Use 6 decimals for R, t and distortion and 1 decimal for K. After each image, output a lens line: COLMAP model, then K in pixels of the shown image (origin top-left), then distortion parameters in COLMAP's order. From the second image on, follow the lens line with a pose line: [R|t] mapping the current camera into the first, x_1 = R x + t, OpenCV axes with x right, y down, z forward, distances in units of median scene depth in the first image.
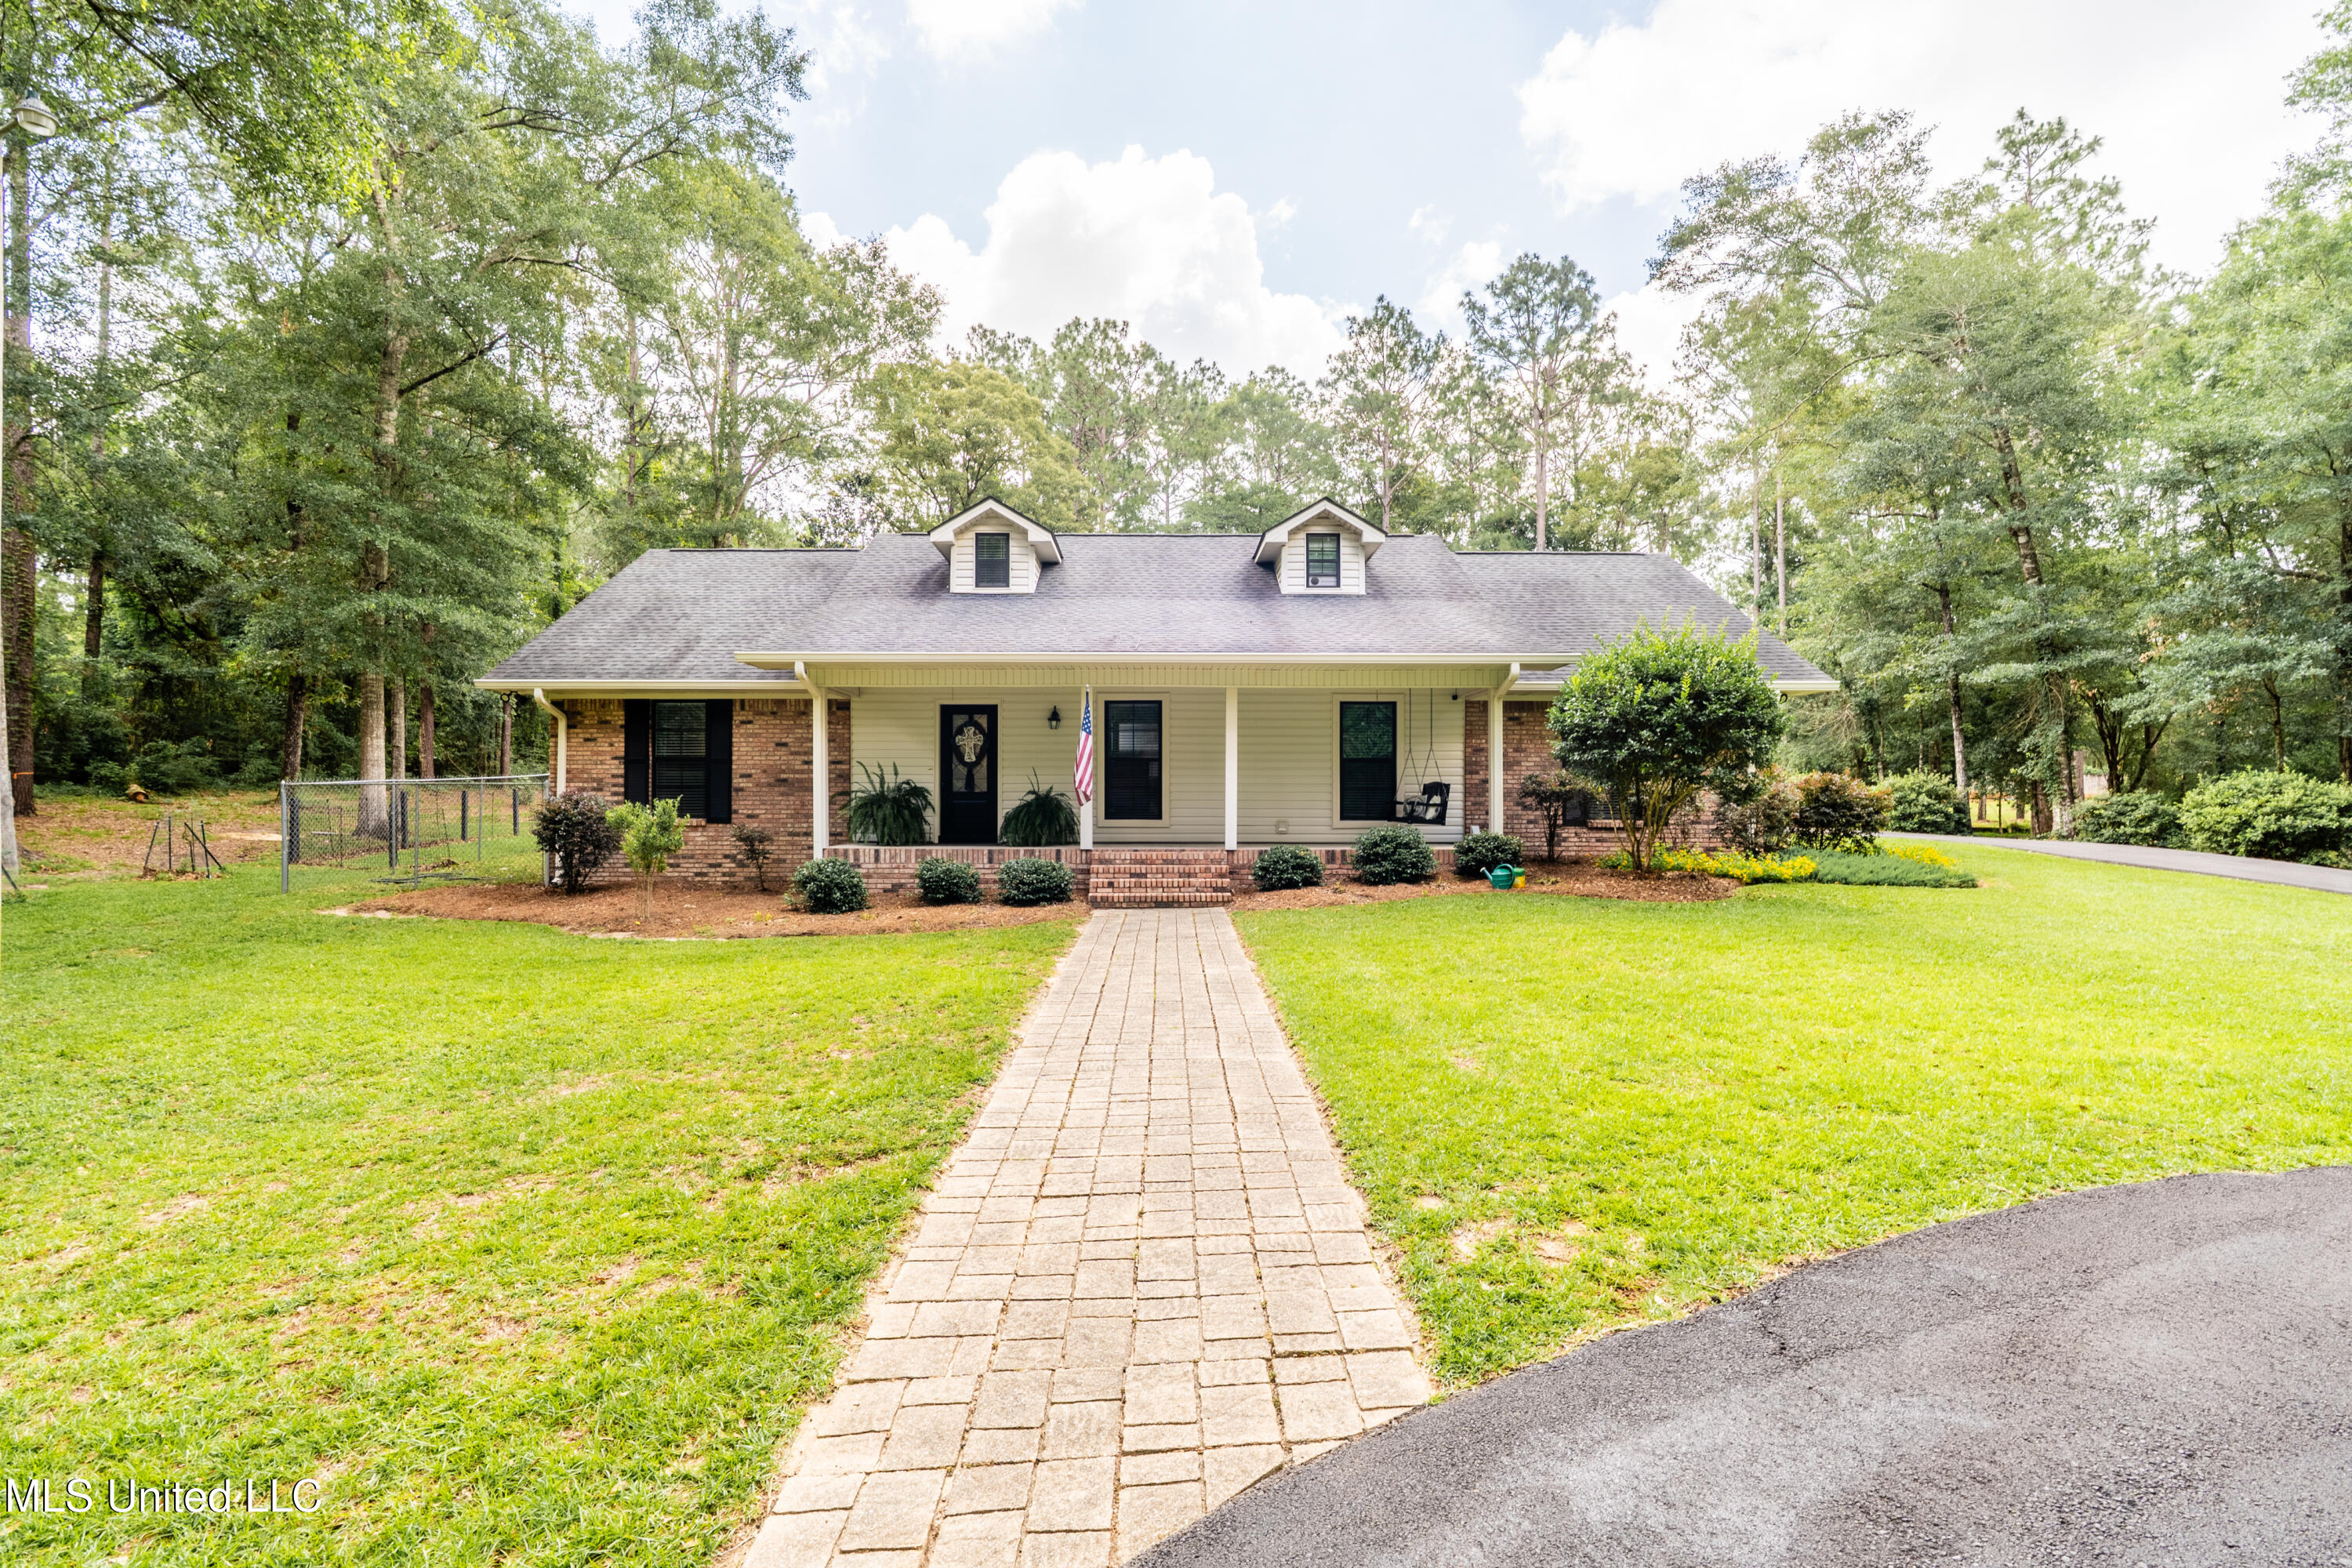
lens RADIAL K [[1090.1, 0, 1176.0], [0, 1090.1, 784.0], [0, 0, 1]] dist [-0.002099, -0.000190]
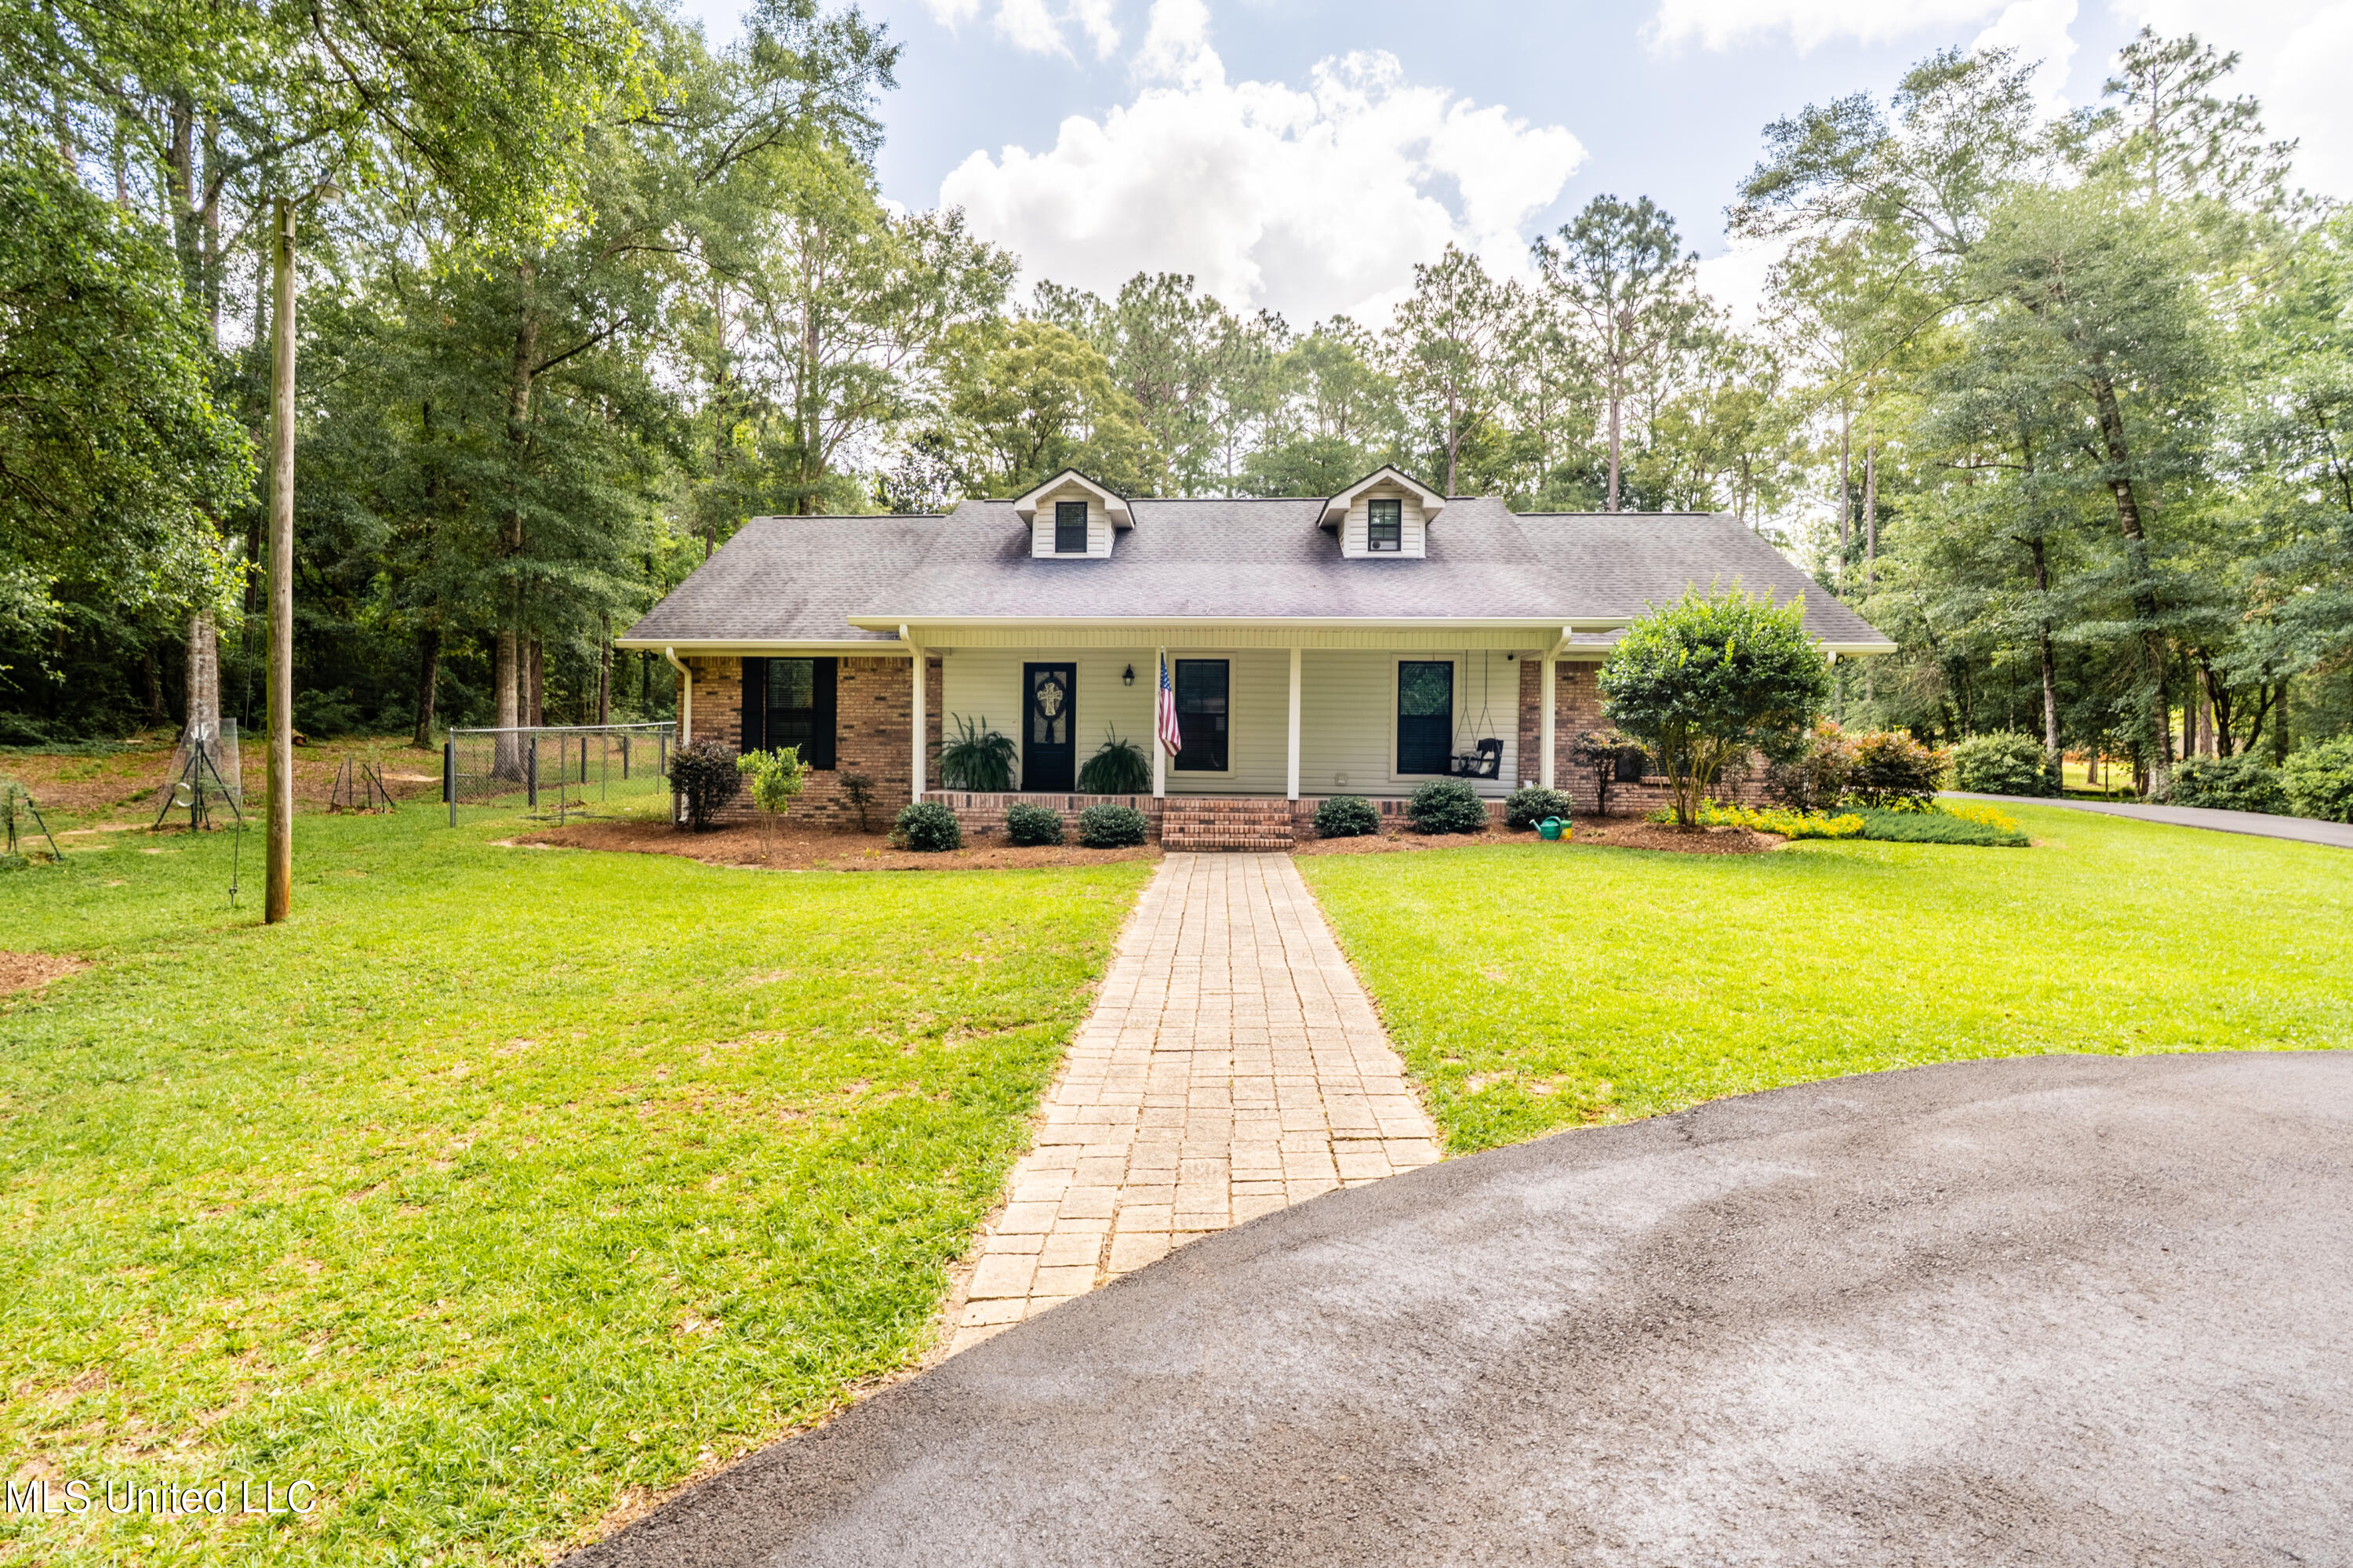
lens RADIAL K [[1105.5, 0, 1139.2], [0, 1105.5, 762.0], [0, 0, 1]] dist [-0.003087, -0.000733]
pose [[0.996438, 0.011176, -0.083584, -0.007090], [-0.009216, 0.999674, 0.023806, -0.001049], [0.083823, -0.022951, 0.996216, -0.068264]]
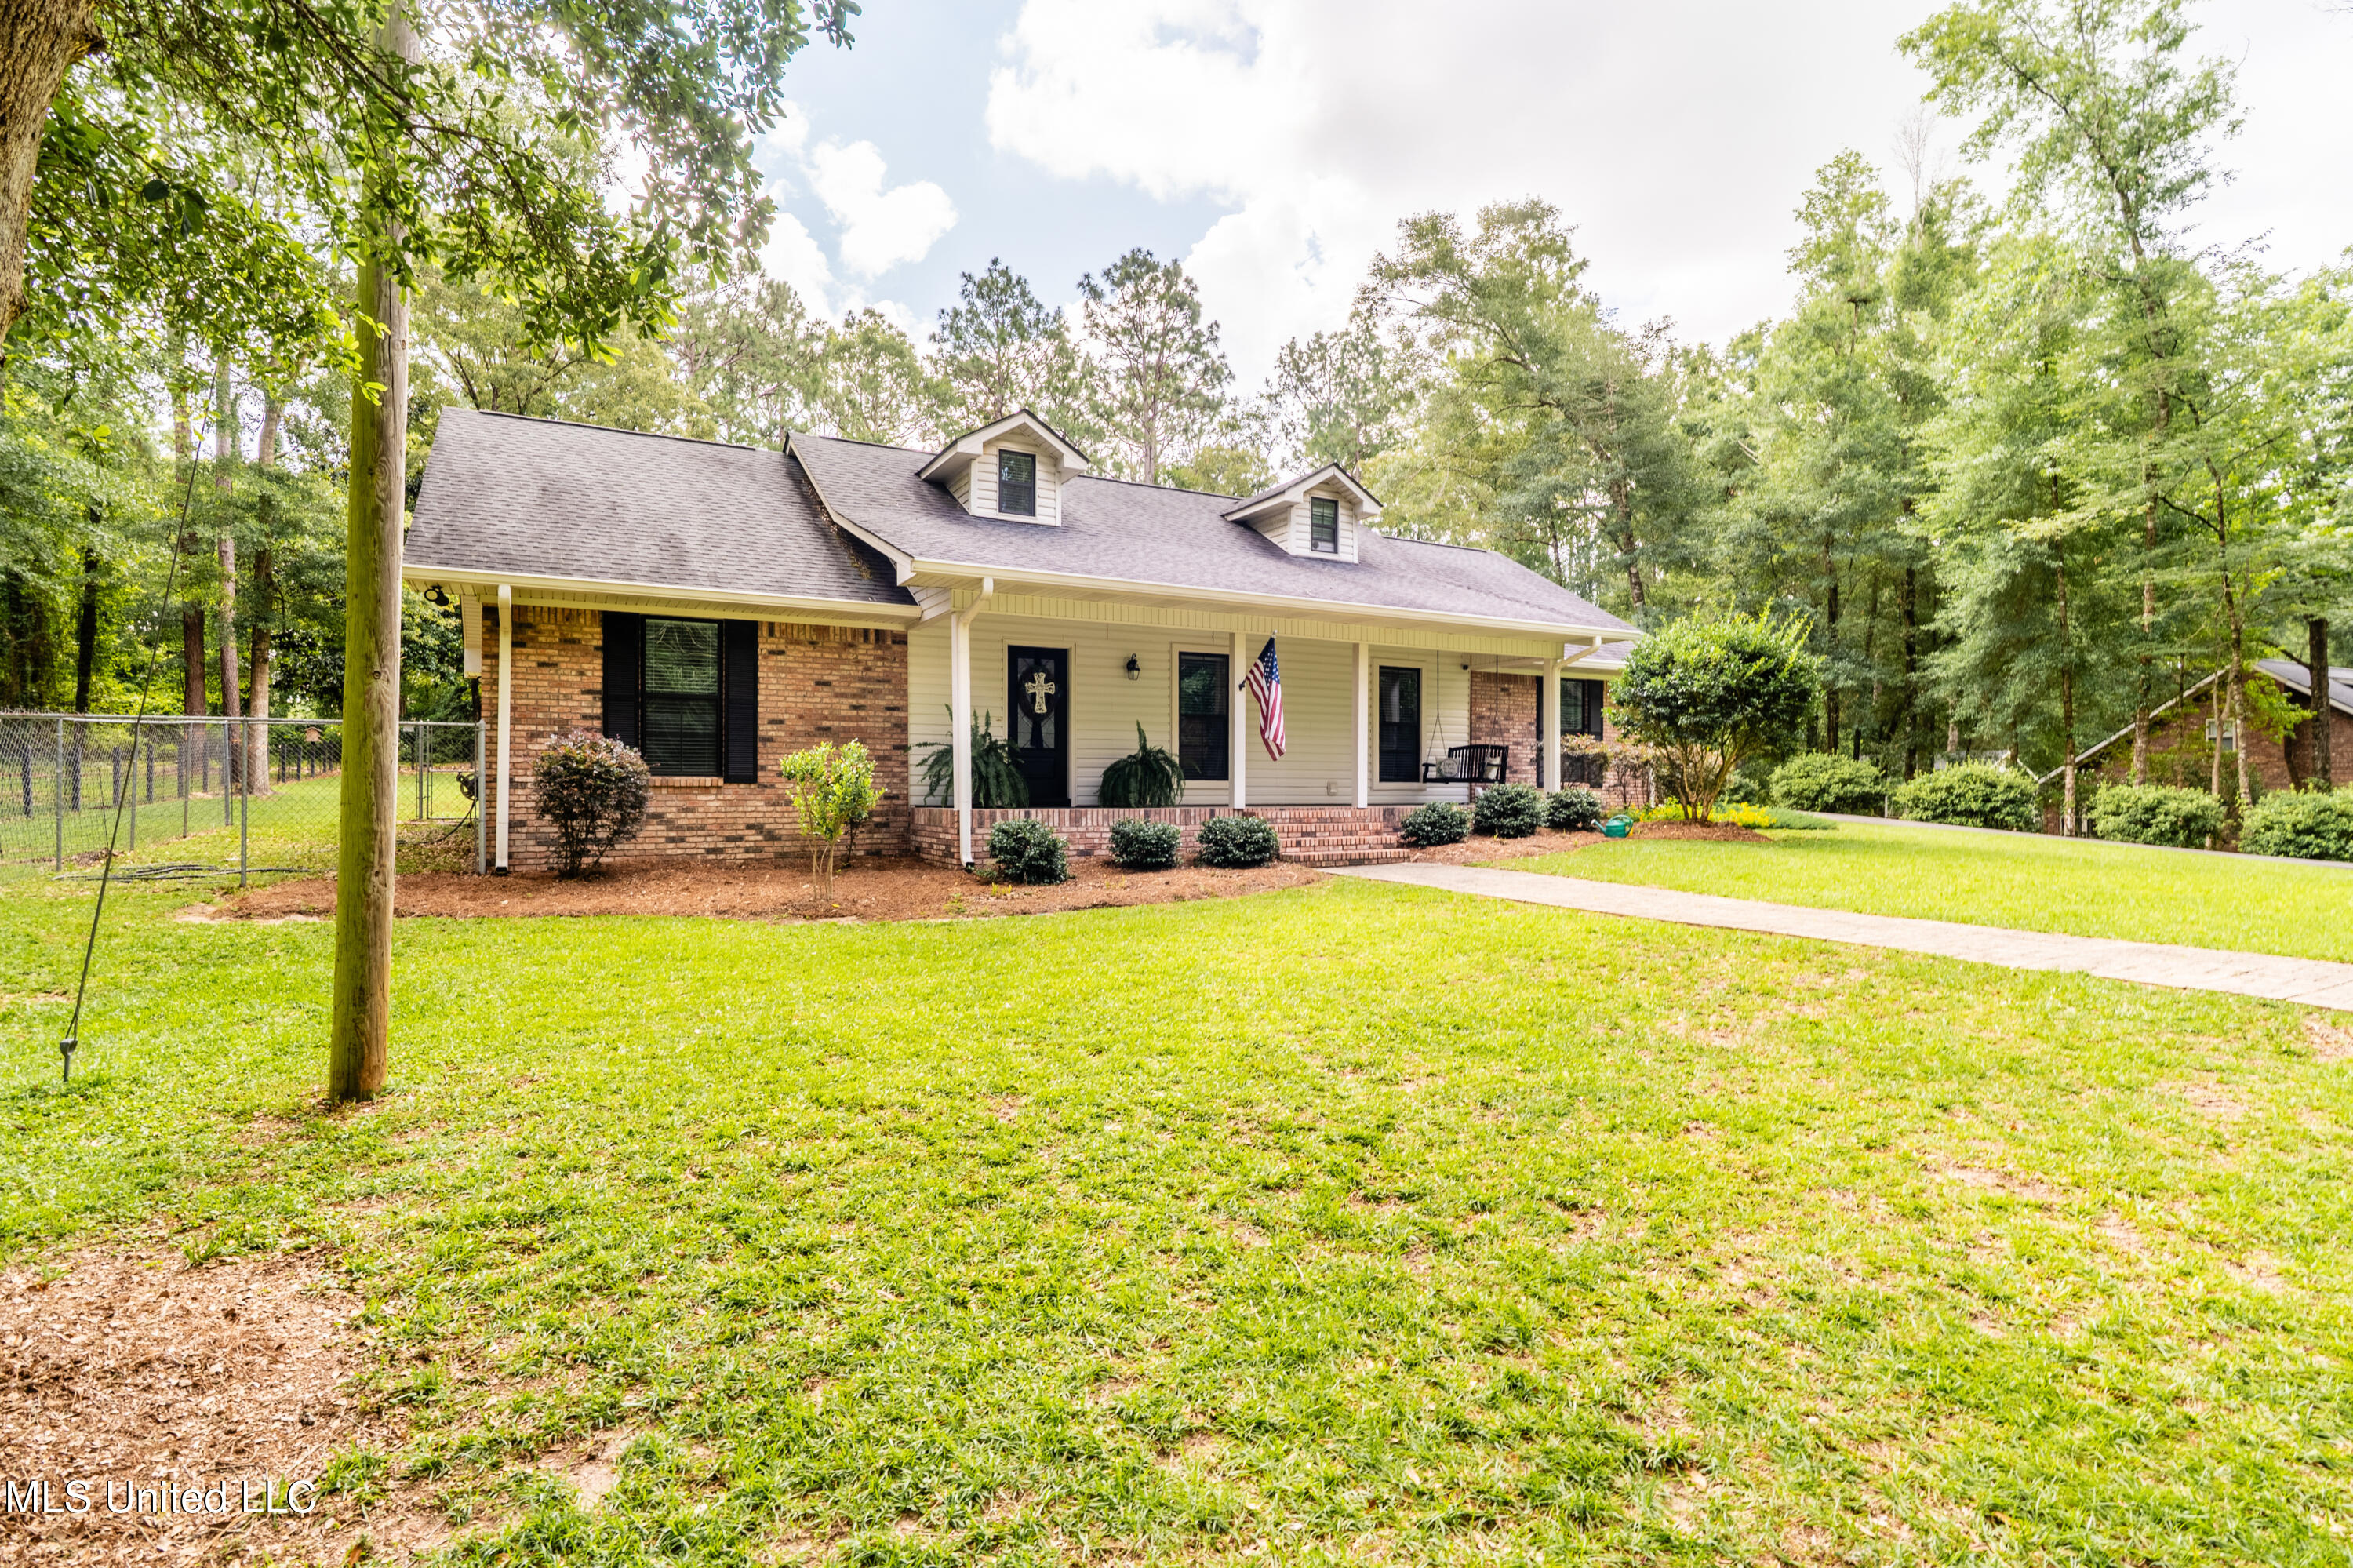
lens RADIAL K [[1125.0, 0, 1141.2], [0, 1125.0, 794.9], [0, 0, 1]] dist [-0.001990, -0.000570]
pose [[0.883163, -0.001860, 0.469062, -0.424724], [-0.006648, 0.999842, 0.016482, 0.023101], [-0.469018, -0.017674, 0.883012, 0.135496]]
